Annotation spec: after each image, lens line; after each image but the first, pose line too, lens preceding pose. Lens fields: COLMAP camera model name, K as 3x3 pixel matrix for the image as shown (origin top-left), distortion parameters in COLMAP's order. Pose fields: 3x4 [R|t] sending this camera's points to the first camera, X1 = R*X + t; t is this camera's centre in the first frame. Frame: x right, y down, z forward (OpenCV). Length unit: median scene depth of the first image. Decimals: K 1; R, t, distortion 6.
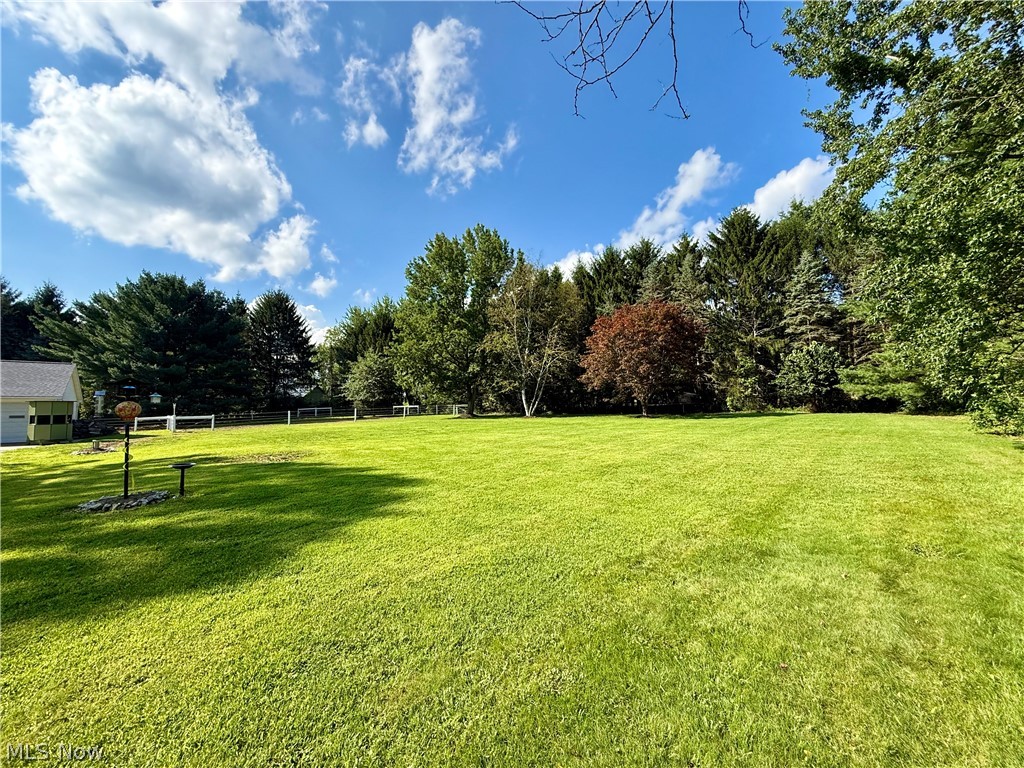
lens RADIAL K [[408.9, 0, 510.8], [0, 408.9, 379.1], [0, 0, 1]] dist [0.003599, -0.000433]
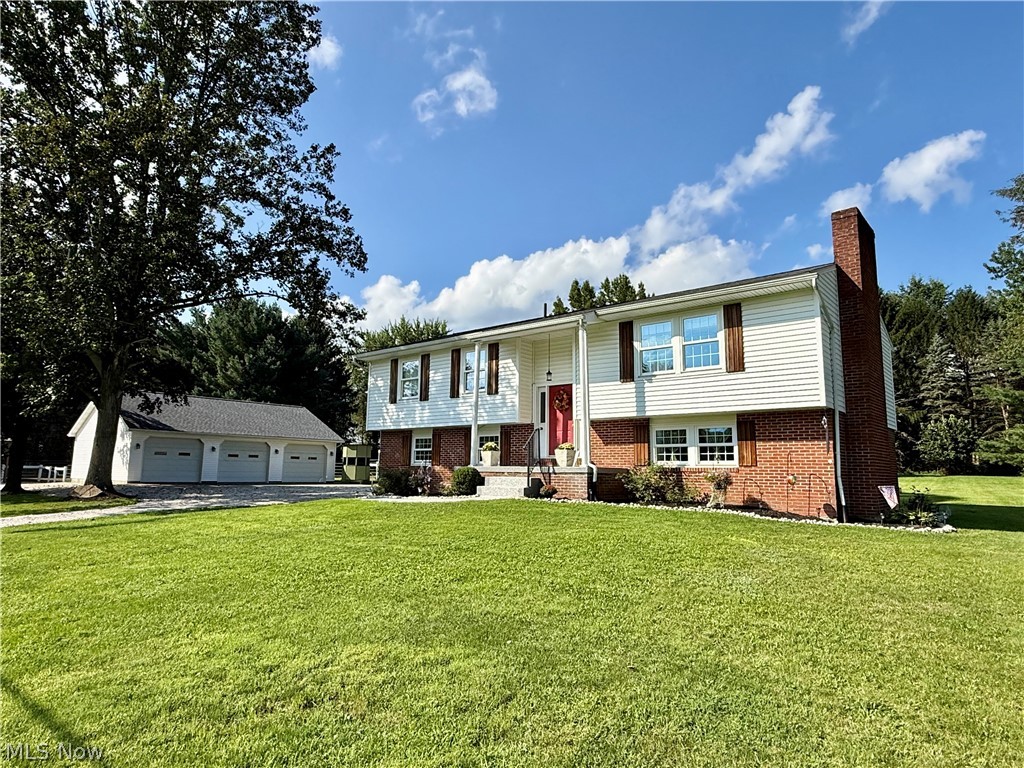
lens RADIAL K [[612.8, 0, 511.2], [0, 612.8, 374.1], [0, 0, 1]] dist [-0.004460, 0.000417]
pose [[0.989464, 0.049446, 0.136076, -0.718150], [-0.038683, 0.995993, -0.080634, -0.016098], [-0.139518, 0.074520, 0.987412, -0.541514]]
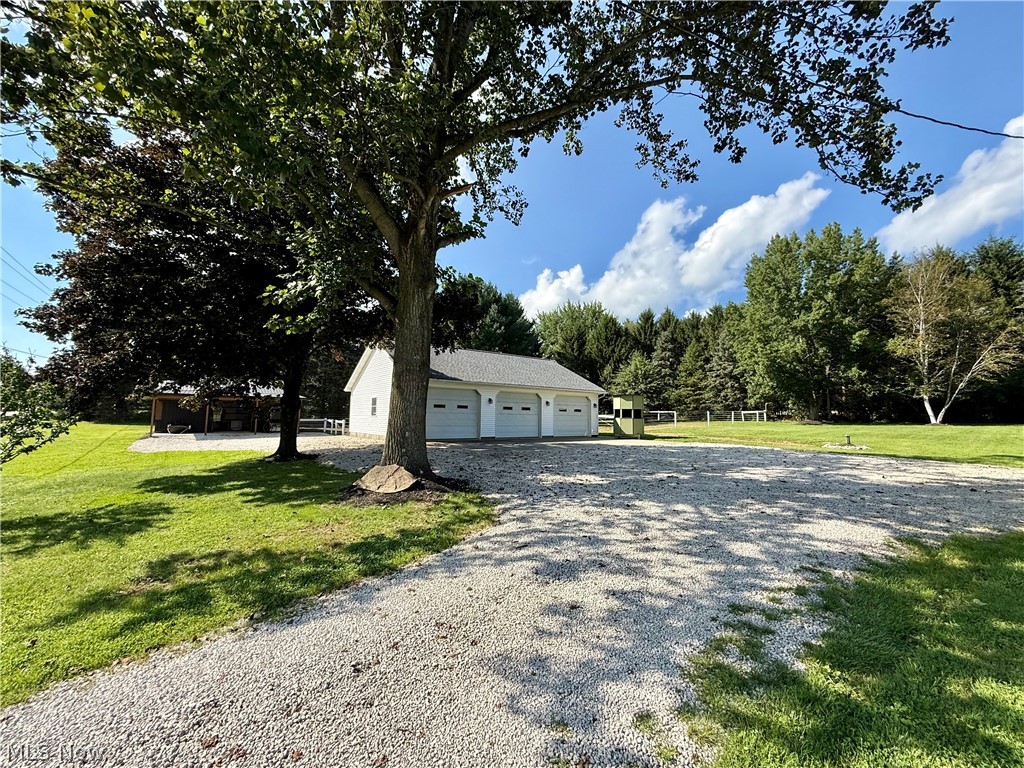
lens RADIAL K [[408.9, 0, 512.4], [0, 408.9, 379.4], [0, 0, 1]] dist [0.003599, -0.000433]
pose [[0.995621, 0.016898, -0.091942, -1.000506], [-0.018239, 0.999739, -0.013764, 0.024688], [0.091686, 0.015381, 0.995669, -0.010828]]
